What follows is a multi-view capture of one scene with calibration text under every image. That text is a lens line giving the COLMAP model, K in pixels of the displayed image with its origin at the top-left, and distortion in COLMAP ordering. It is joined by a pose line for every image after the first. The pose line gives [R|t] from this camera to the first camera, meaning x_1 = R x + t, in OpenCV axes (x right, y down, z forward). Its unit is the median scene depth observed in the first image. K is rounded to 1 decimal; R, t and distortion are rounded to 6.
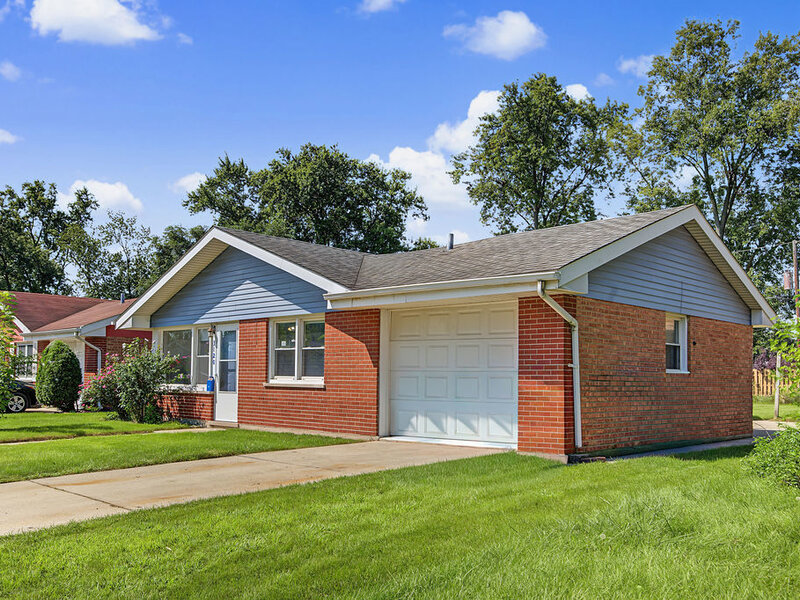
lens RADIAL K [[765.0, 0, 400.0], [0, 765.0, 300.0], [0, 0, 1]] dist [0.012138, 0.018400]
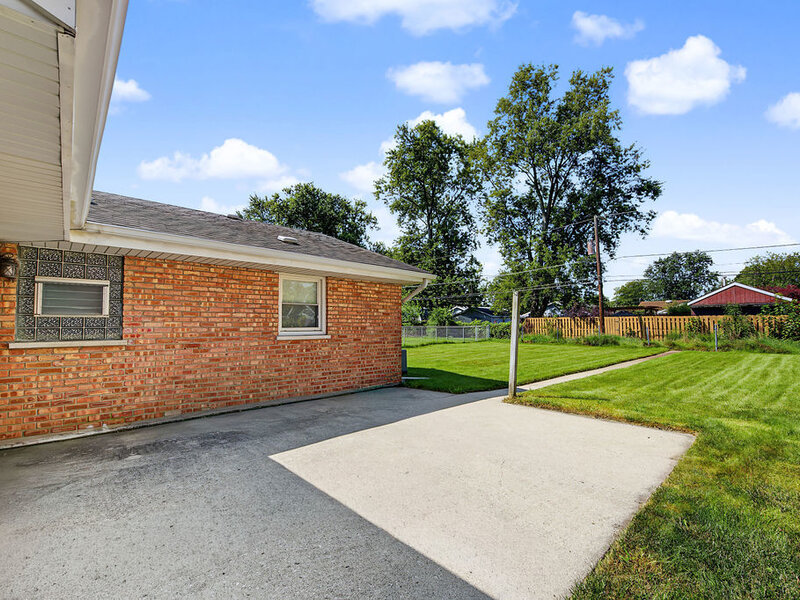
lens RADIAL K [[356.4, 0, 400.0], [0, 356.4, 300.0], [0, 0, 1]] dist [0.010796, -0.000017]
pose [[0.997905, -0.020784, -0.061265, 0.185581], [0.022859, 0.999182, 0.033360, 0.032854], [0.060521, -0.034690, 0.997564, 0.318624]]
